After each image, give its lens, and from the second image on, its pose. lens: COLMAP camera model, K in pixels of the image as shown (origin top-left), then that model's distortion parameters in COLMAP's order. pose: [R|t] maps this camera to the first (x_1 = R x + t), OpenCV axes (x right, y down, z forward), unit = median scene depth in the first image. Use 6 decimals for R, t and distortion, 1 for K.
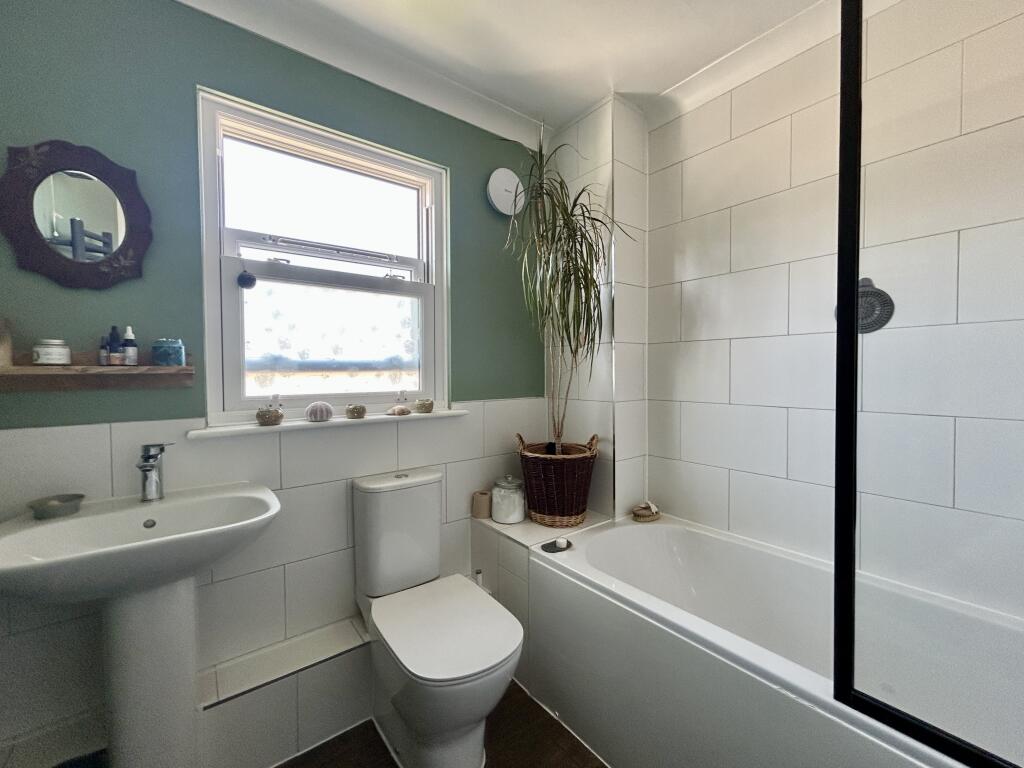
lens RADIAL K [[413.7, 0, 512.4], [0, 413.7, 381.5], [0, 0, 1]] dist [-0.000528, -0.000419]
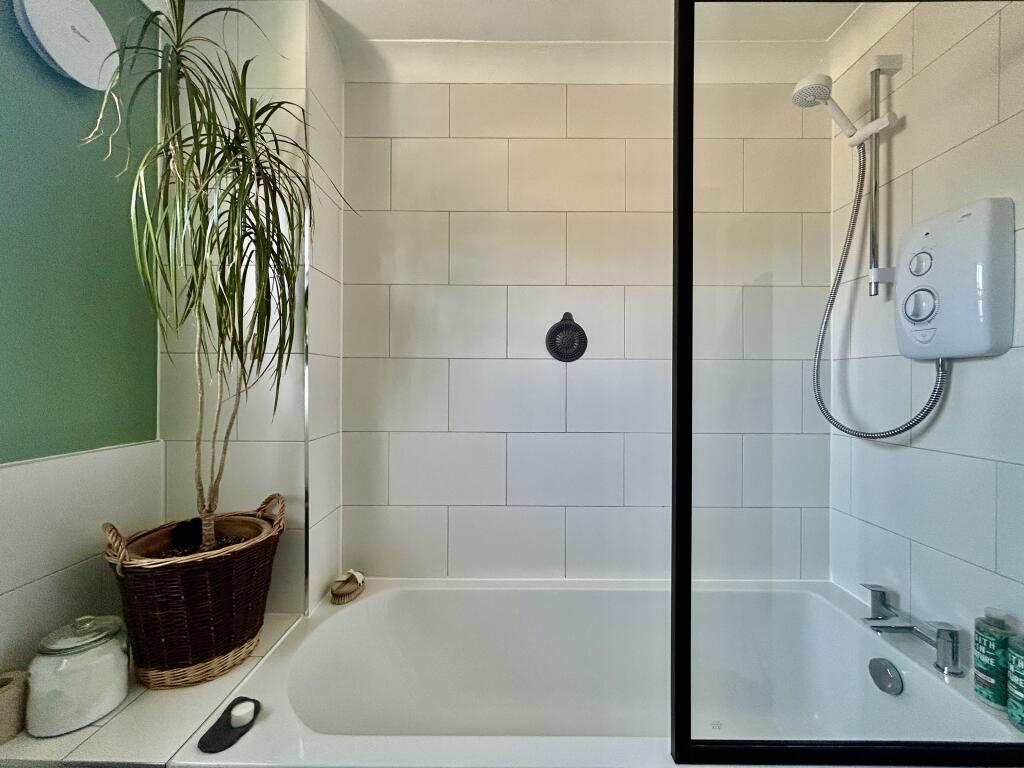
lens RADIAL K [[413.7, 0, 512.4], [0, 413.7, 381.5], [0, 0, 1]] dist [-0.000528, -0.000419]
pose [[0.611099, 0.009269, 0.791500, -0.087118], [0.011740, 0.999715, -0.020772, -0.029960], [-0.791467, 0.021986, 0.610817, 0.319127]]
